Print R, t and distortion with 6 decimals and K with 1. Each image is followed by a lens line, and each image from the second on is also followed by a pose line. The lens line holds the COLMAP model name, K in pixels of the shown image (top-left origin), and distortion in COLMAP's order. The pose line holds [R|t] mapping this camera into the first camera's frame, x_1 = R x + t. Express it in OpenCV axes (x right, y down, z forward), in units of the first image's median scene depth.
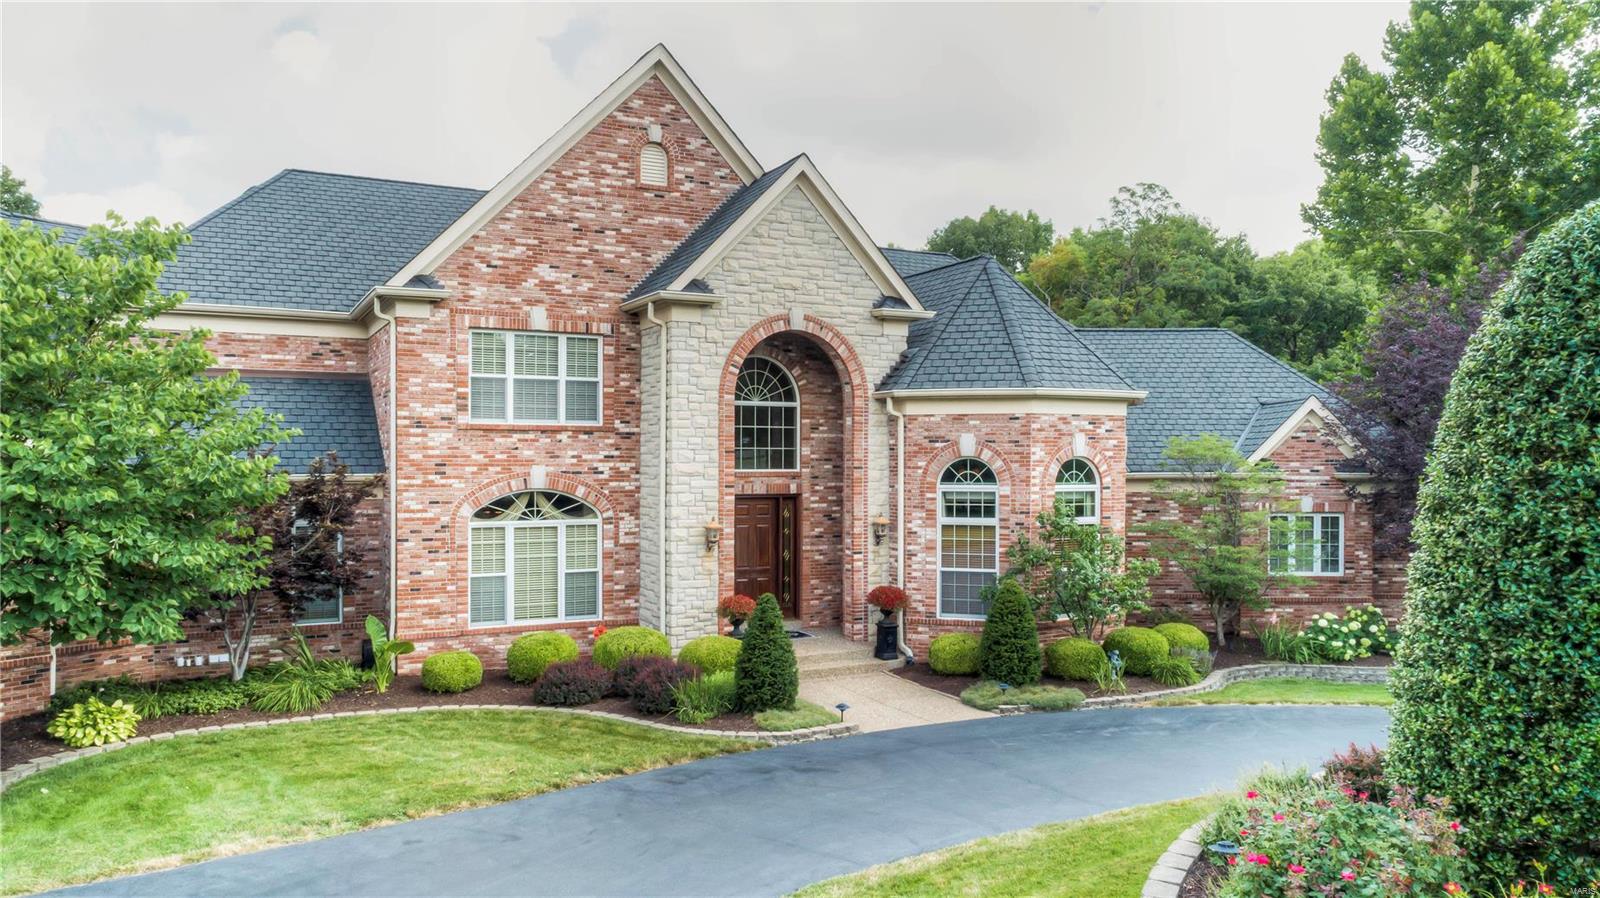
lens RADIAL K [[1145.5, 0, 795.6], [0, 1145.5, 450.3], [0, 0, 1]] dist [-0.043166, 0.001786]
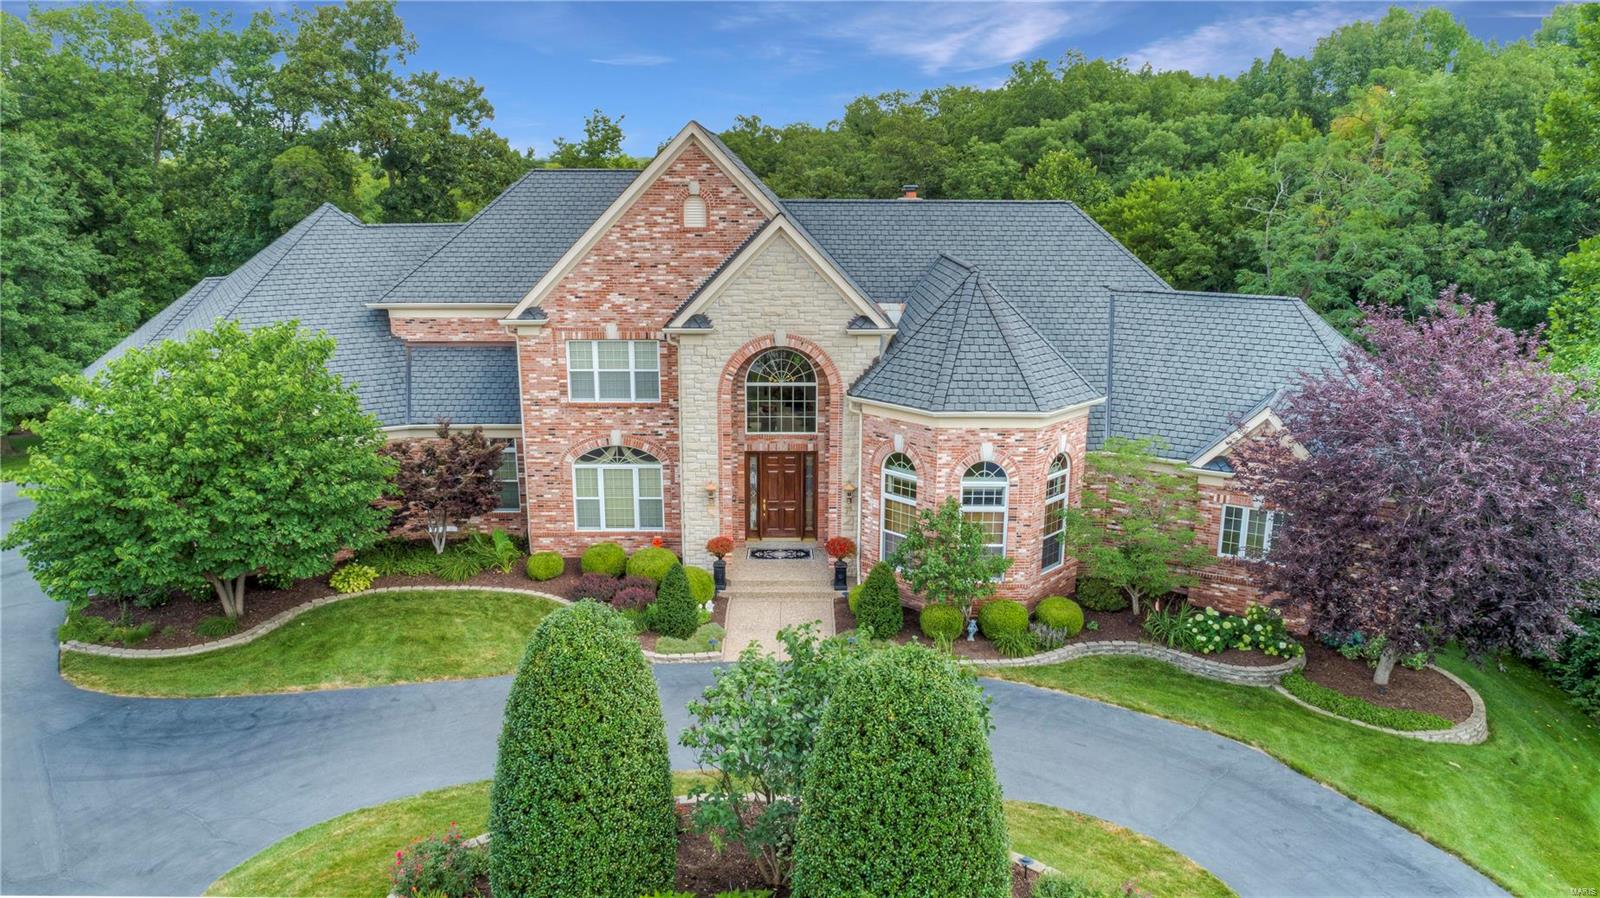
lens RADIAL K [[1145.5, 0, 806.8], [0, 1145.5, 454.4], [0, 0, 1]] dist [-0.043166, 0.001786]
pose [[0.886149, 0.117854, -0.448164, 0.641846], [0.001600, 0.966336, 0.257279, -0.326764], [0.463399, -0.228705, 0.856128, -0.157147]]
